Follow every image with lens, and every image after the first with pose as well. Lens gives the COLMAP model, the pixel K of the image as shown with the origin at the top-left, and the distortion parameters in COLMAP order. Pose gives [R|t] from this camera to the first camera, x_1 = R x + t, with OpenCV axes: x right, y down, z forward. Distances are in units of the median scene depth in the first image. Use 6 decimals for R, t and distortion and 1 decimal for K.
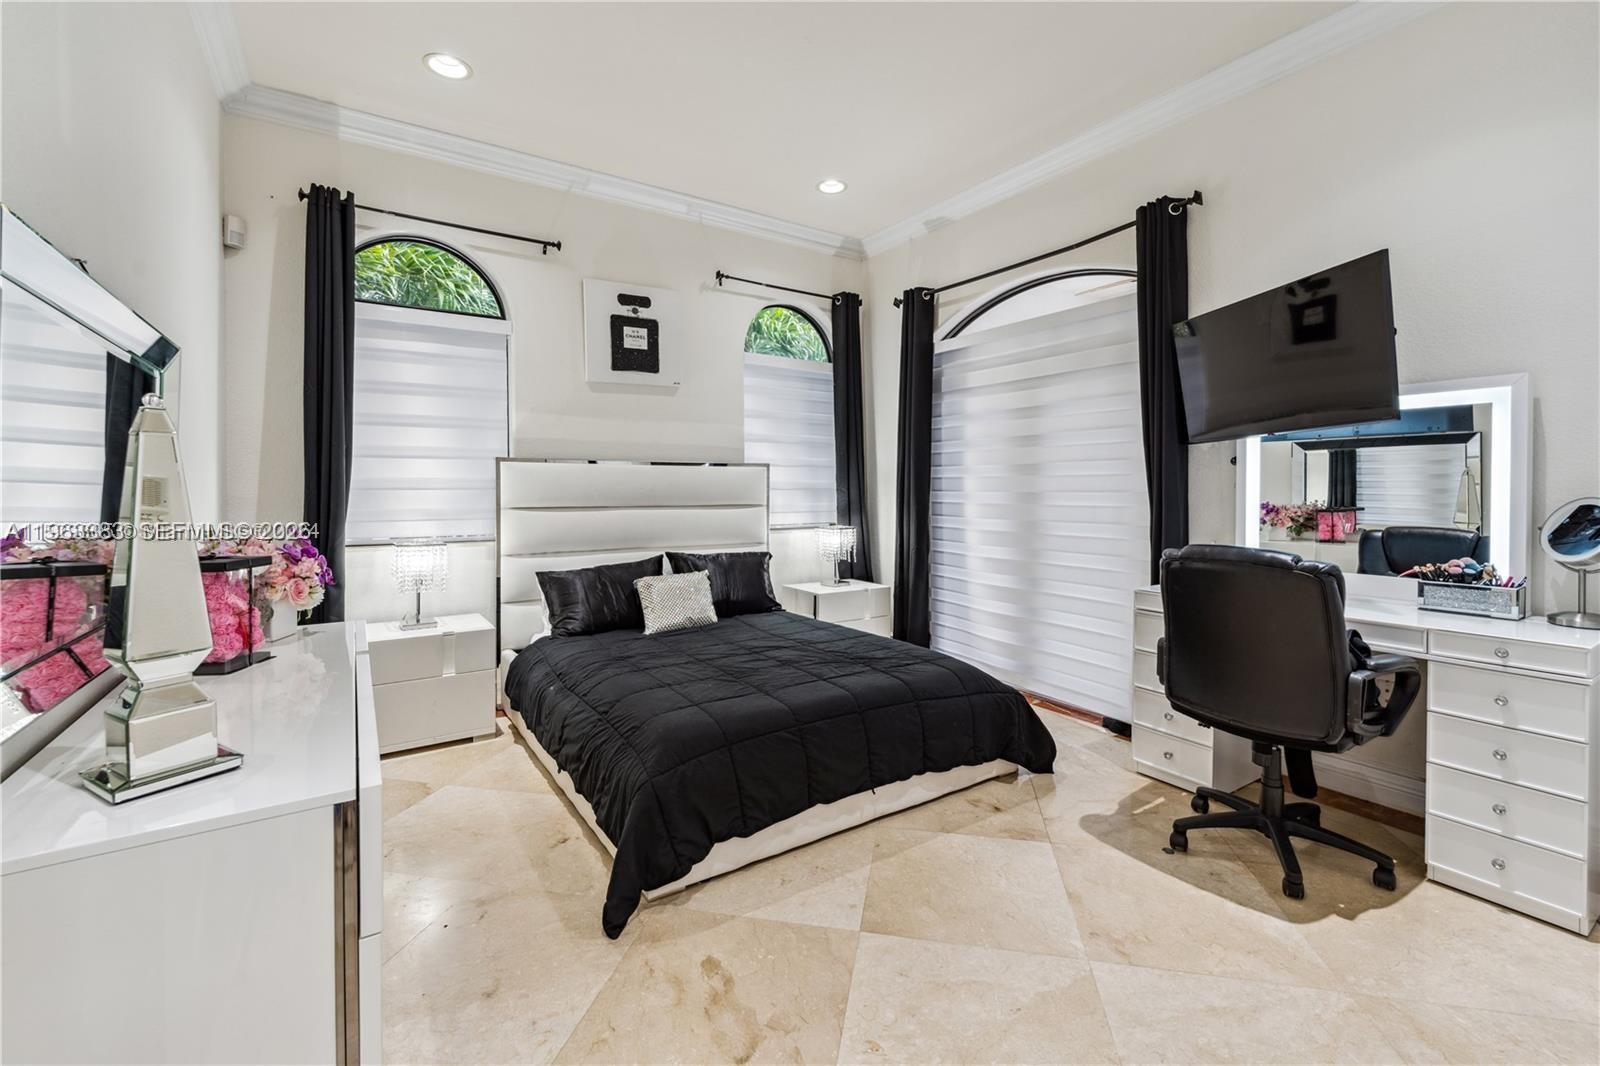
lens RADIAL K [[676.7, 0, 800.1], [0, 676.7, 490.7], [0, 0, 1]] dist [-0.001456, -0.000096]
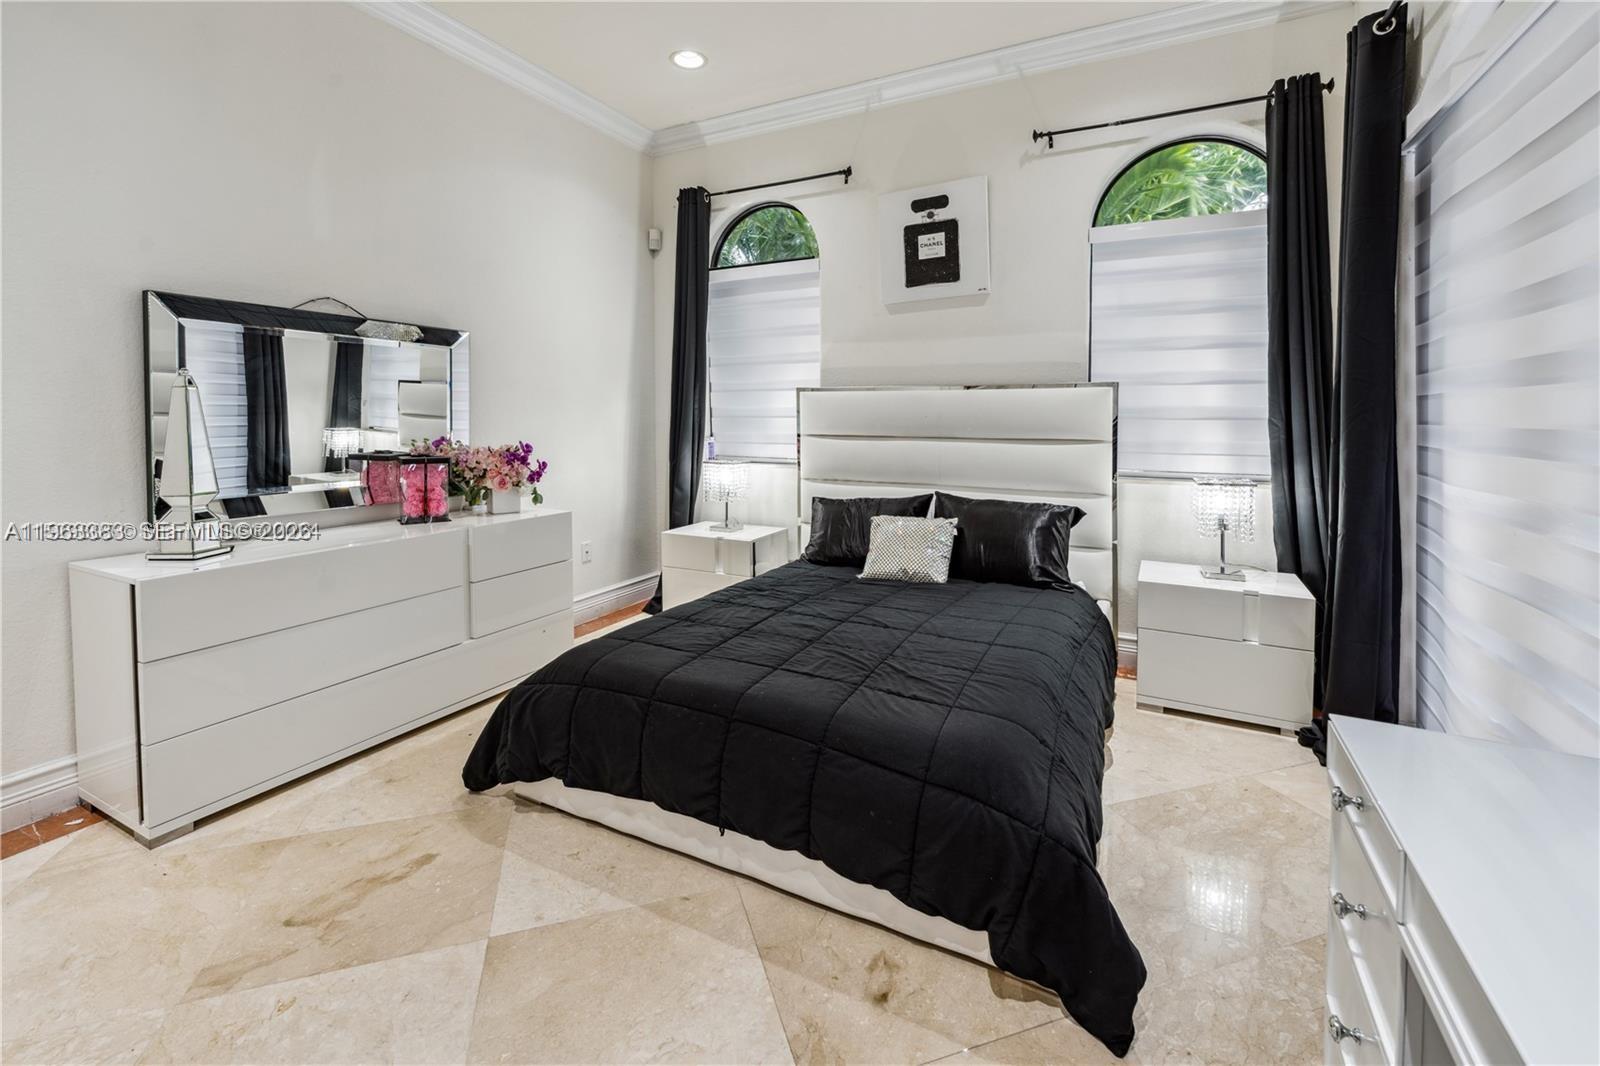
lens RADIAL K [[679.6, 0, 802.7], [0, 679.6, 436.5], [0, 0, 1]] dist [0.000059, 0.000239]
pose [[0.487584, 0.028855, -0.872599, 0.508440], [-0.003542, 0.999511, 0.031072, -0.005078], [0.873069, -0.012060, 0.487448, 0.469093]]
